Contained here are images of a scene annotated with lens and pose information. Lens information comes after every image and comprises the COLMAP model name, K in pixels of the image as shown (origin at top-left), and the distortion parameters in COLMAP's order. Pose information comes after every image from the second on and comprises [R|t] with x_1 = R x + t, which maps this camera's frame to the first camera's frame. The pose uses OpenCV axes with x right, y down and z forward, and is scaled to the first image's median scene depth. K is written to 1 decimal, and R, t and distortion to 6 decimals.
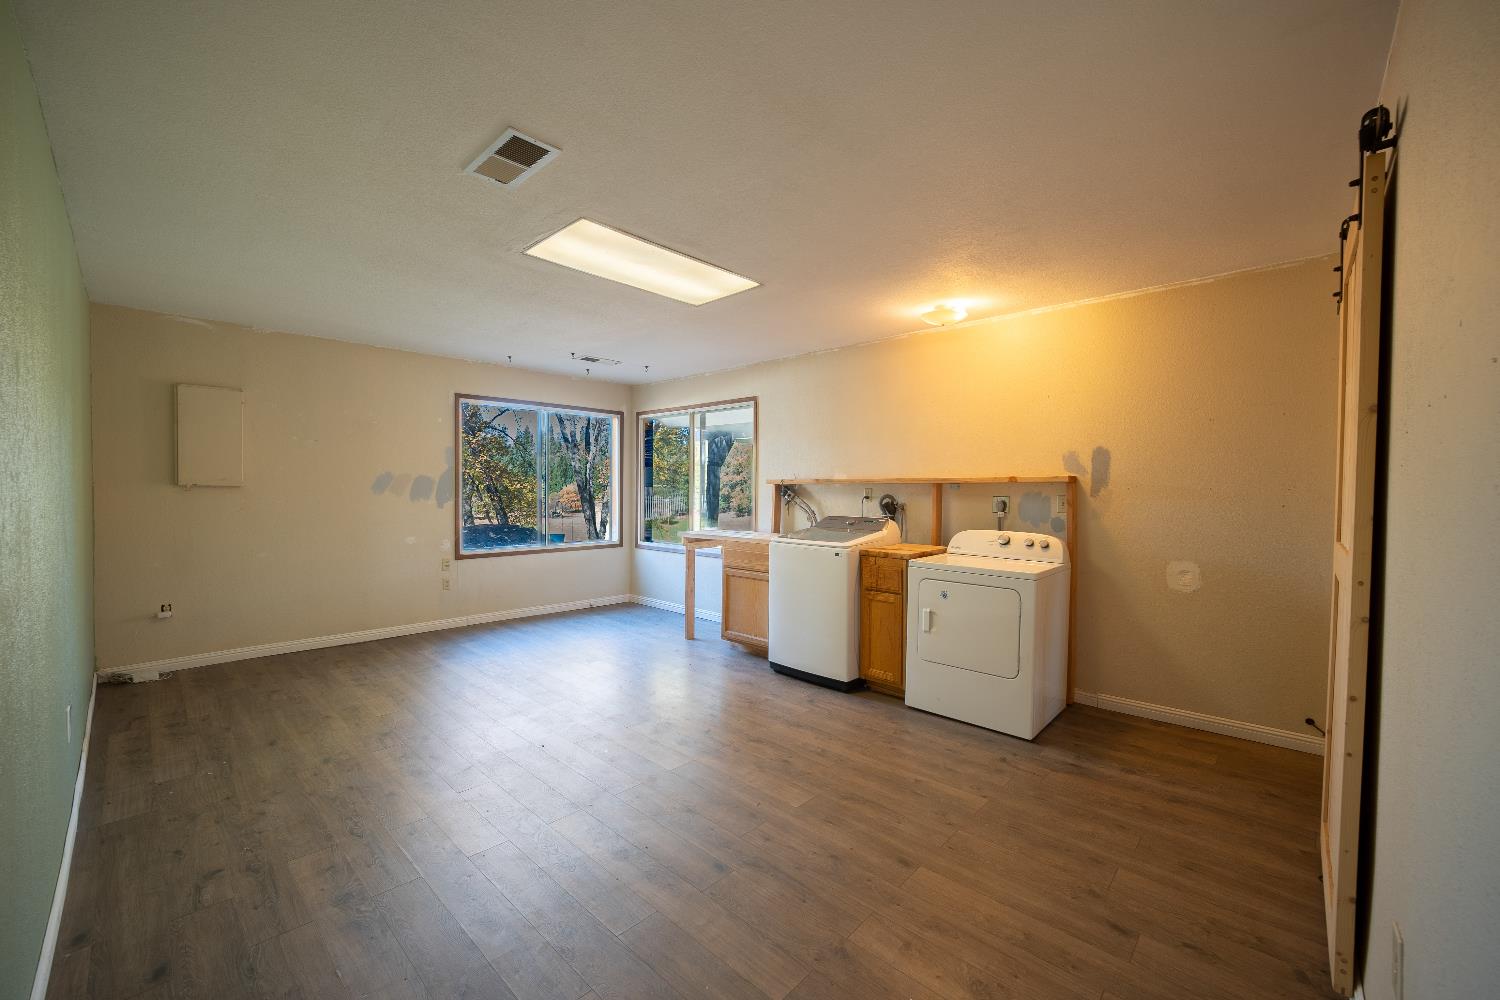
lens RADIAL K [[594.5, 0, 746.1], [0, 594.5, 504.4], [0, 0, 1]] dist [-0.018939, 0.001431]
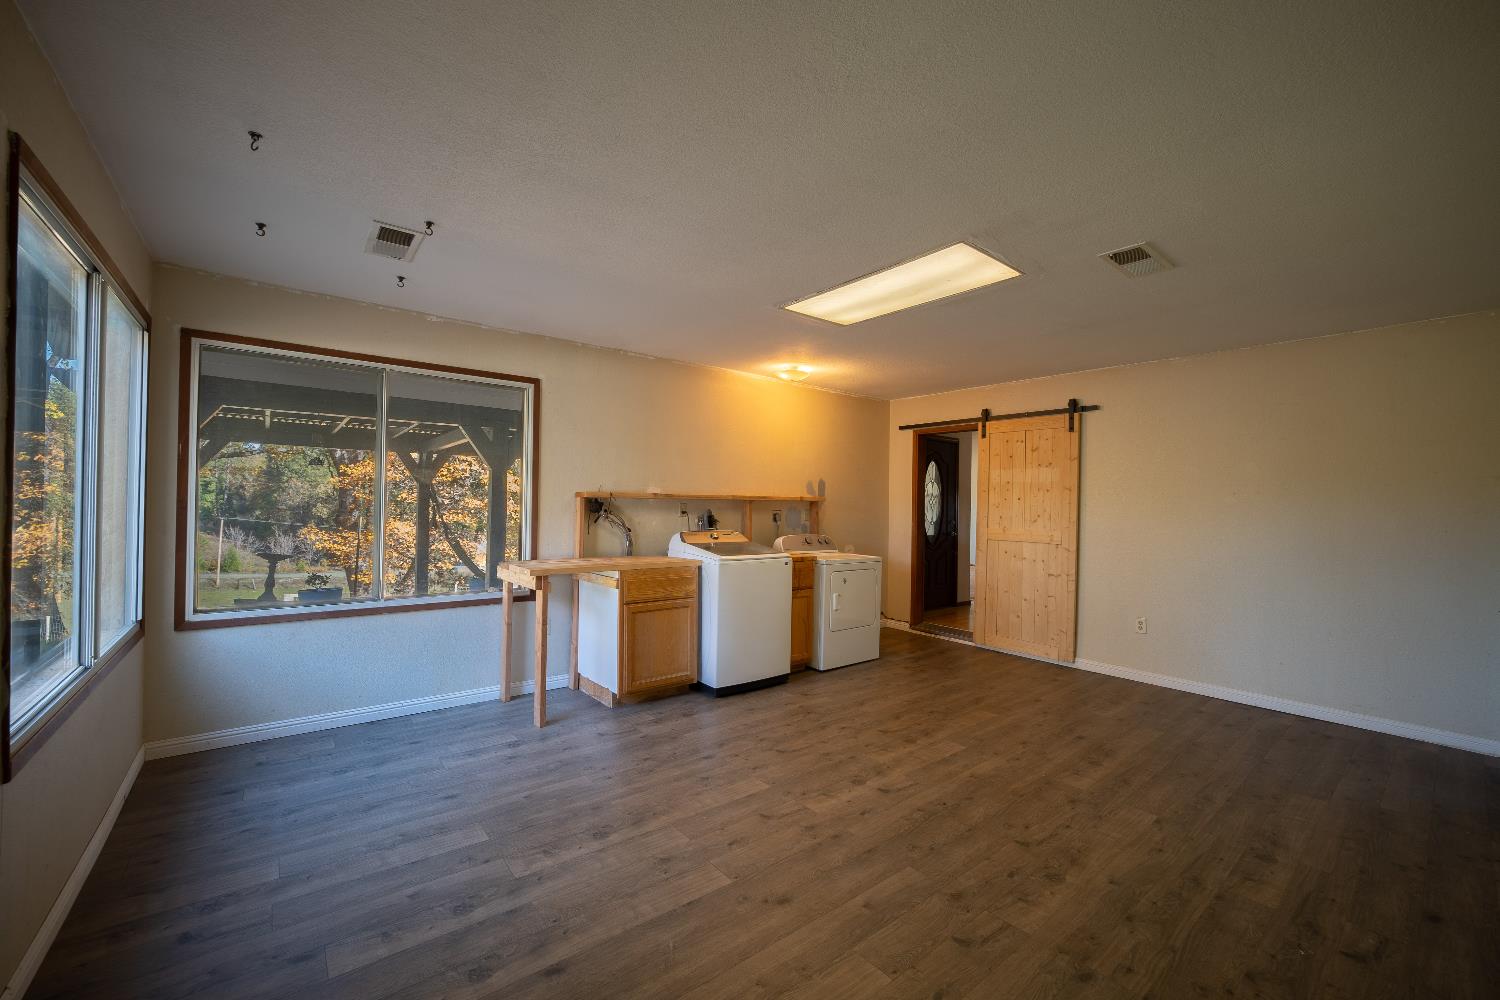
lens RADIAL K [[594.5, 0, 743.4], [0, 594.5, 499.2], [0, 0, 1]] dist [-0.018939, 0.001431]
pose [[0.141589, 0.008591, 0.989888, -1.008571], [0.013727, 0.999849, -0.010640, -0.028179], [-0.989830, 0.015095, 0.141450, 0.936623]]
